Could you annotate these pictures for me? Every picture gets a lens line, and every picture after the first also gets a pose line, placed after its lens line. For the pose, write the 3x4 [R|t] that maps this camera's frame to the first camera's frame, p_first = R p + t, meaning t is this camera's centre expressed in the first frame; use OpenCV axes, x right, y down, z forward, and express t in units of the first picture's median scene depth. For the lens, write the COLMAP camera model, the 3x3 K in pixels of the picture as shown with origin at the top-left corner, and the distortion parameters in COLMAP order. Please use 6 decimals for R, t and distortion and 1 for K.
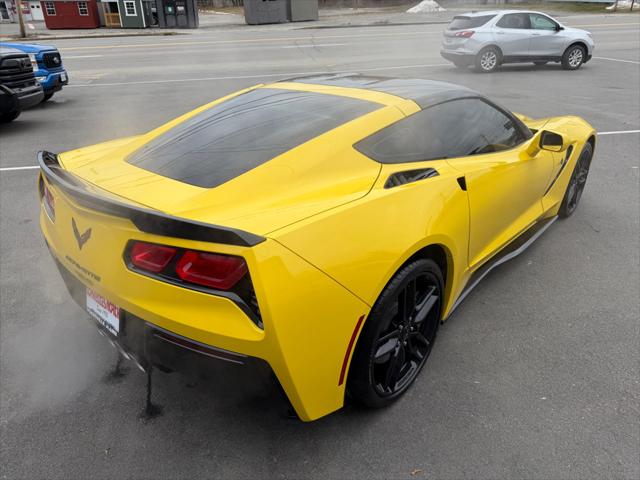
lens RADIAL K [[453.9, 0, 317.8], [0, 453.9, 243.3], [0, 0, 1]] dist [0.028033, -0.036541]
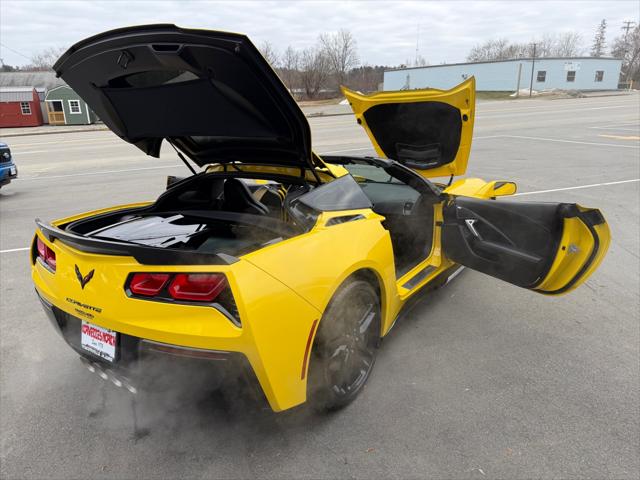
lens RADIAL K [[453.9, 0, 320.8], [0, 453.9, 242.8], [0, 0, 1]] dist [0.028033, -0.036541]
pose [[0.990995, -0.061373, 0.119009, -0.020346], [0.081230, 0.982102, -0.169935, 0.120468], [-0.106450, 0.178072, 0.978243, -0.229161]]
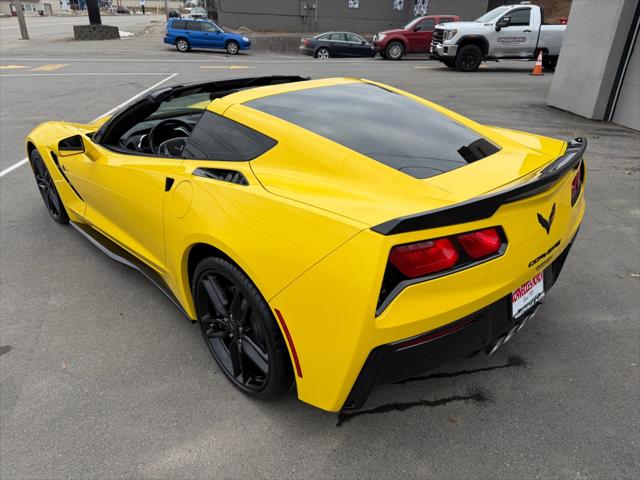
lens RADIAL K [[453.9, 0, 320.5], [0, 453.9, 242.5], [0, 0, 1]] dist [0.028033, -0.036541]
pose [[0.097051, -0.427880, 0.898610, -1.194963], [0.445084, 0.826220, 0.345342, -0.439927], [-0.890214, 0.366441, 0.270628, 0.943483]]
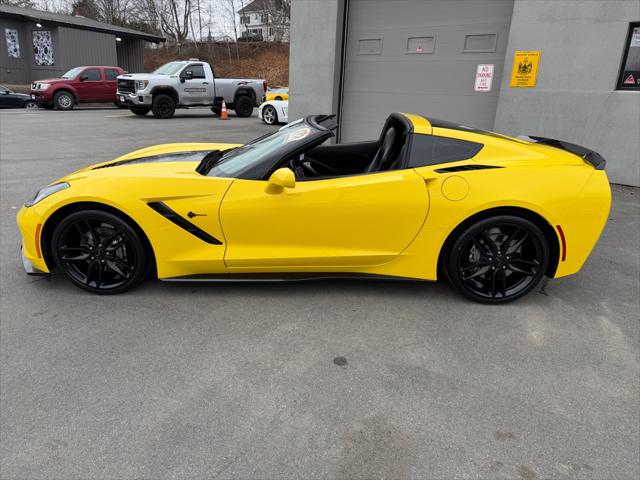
lens RADIAL K [[453.9, 0, 322.7], [0, 453.9, 234.5], [0, 0, 1]] dist [0.028033, -0.036541]
pose [[-0.647593, -0.256141, 0.717645, -1.124048], [0.317719, 0.765265, 0.559843, -1.115530], [-0.692588, 0.590560, -0.414199, 2.344105]]
